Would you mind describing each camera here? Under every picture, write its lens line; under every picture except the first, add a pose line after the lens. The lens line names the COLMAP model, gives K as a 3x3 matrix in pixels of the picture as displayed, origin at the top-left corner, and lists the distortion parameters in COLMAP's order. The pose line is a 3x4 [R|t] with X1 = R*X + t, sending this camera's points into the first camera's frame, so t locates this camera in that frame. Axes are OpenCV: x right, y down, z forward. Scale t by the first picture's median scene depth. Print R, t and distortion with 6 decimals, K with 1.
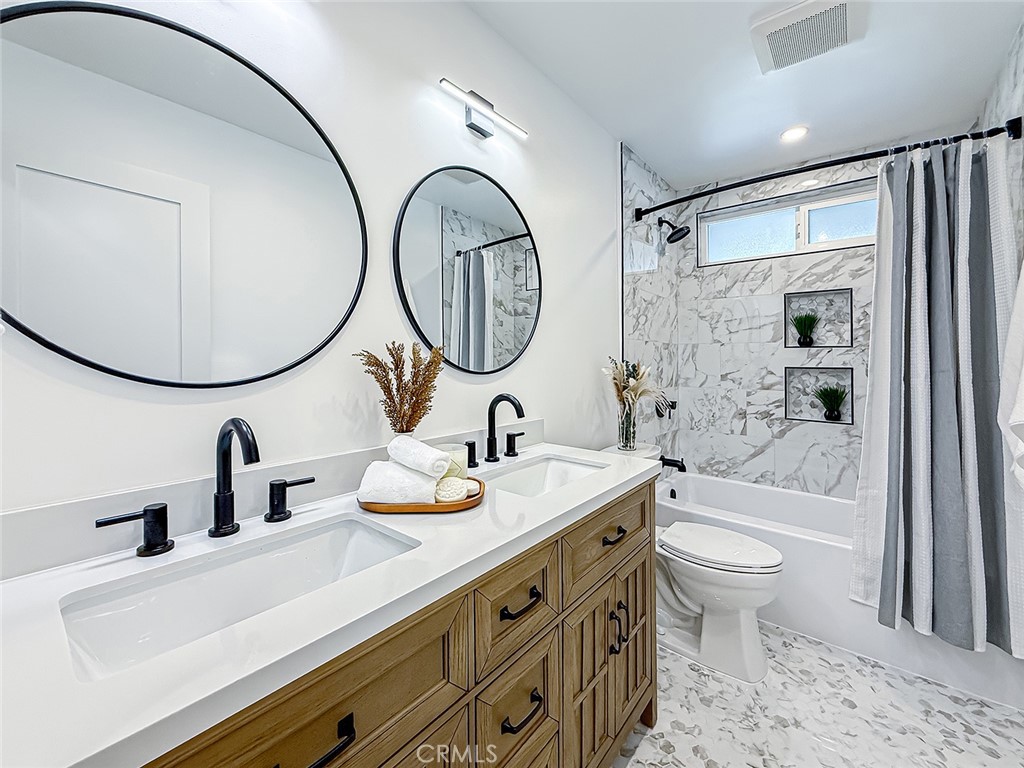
lens RADIAL K [[412.3, 0, 512.0], [0, 412.3, 373.6], [0, 0, 1]] dist [-0.000618, -0.000117]
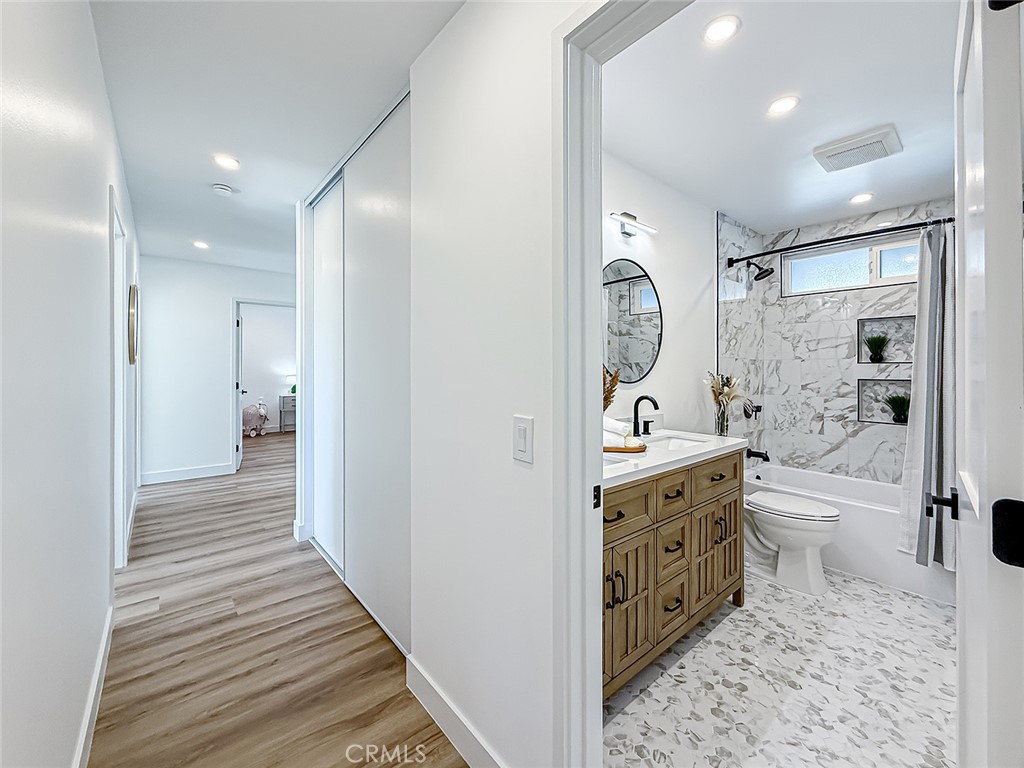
lens RADIAL K [[412.3, 0, 513.4], [0, 412.3, 382.5], [0, 0, 1]] dist [-0.000618, -0.000117]
pose [[0.984881, 0.005090, -0.173156, -0.171742], [-0.005298, 0.999986, -0.000740, 0.000963], [0.173149, 0.001646, 0.984894, -0.489036]]
